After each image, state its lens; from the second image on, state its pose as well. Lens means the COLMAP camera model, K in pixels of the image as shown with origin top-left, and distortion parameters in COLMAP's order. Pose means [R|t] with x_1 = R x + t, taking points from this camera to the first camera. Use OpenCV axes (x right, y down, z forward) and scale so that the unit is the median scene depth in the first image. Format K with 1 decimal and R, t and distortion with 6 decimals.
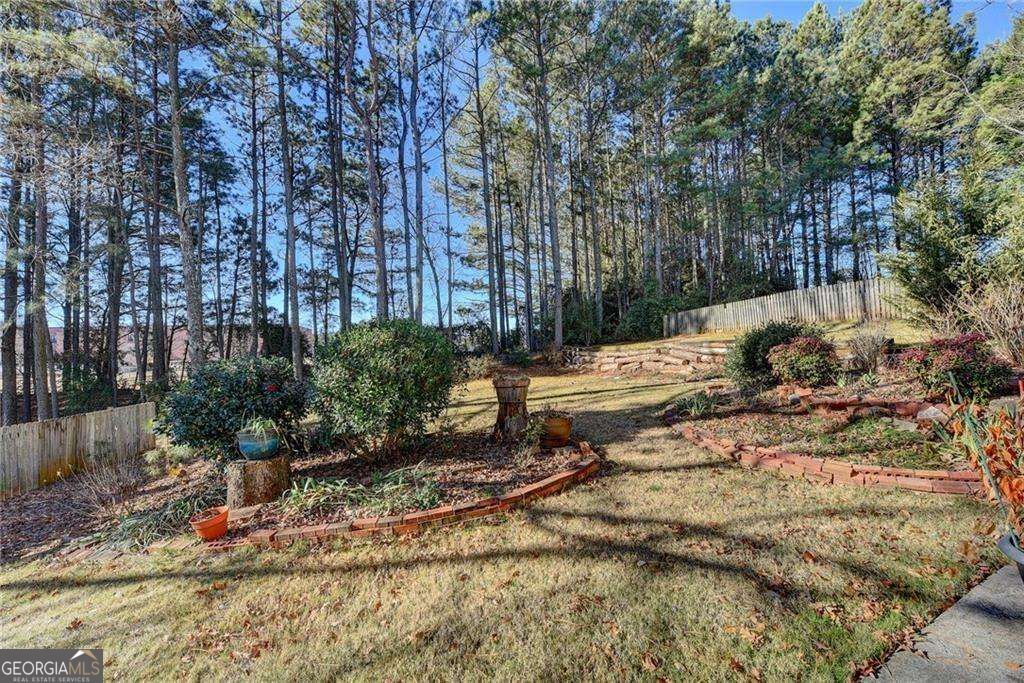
lens RADIAL K [[402.0, 0, 513.7], [0, 402.0, 340.4], [0, 0, 1]] dist [-0.014438, -0.000070]
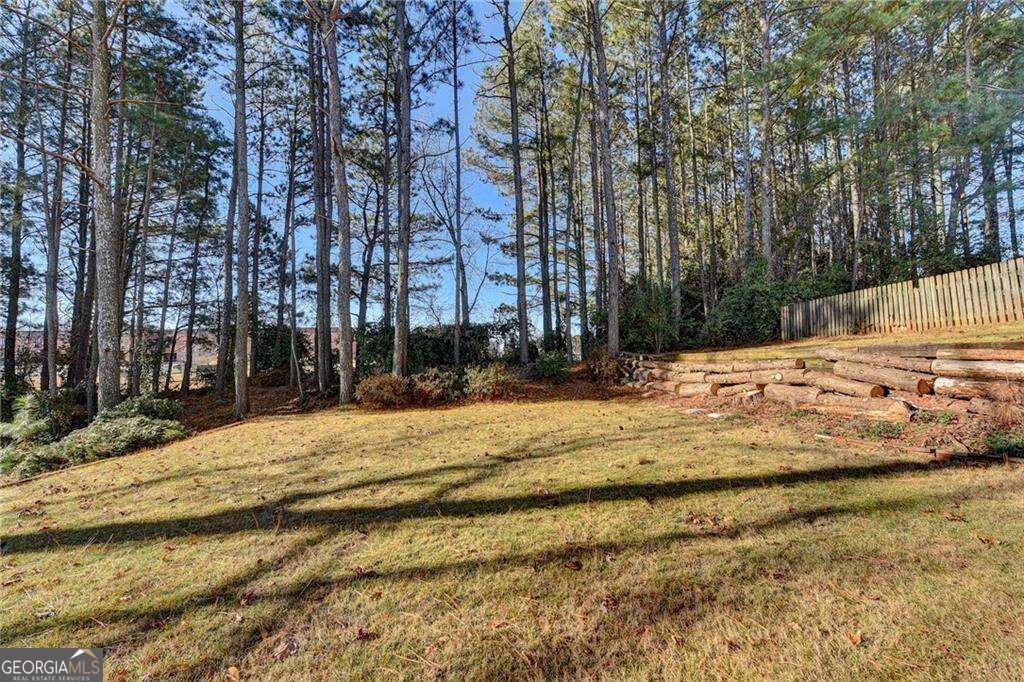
lens RADIAL K [[402.0, 0, 509.2], [0, 402.0, 343.3], [0, 0, 1]] dist [-0.014438, -0.000070]
pose [[0.983901, 0.009895, -0.178441, 0.061853], [-0.011170, 0.999919, -0.006139, 0.005004], [0.178366, 0.008034, 0.983931, 0.309615]]
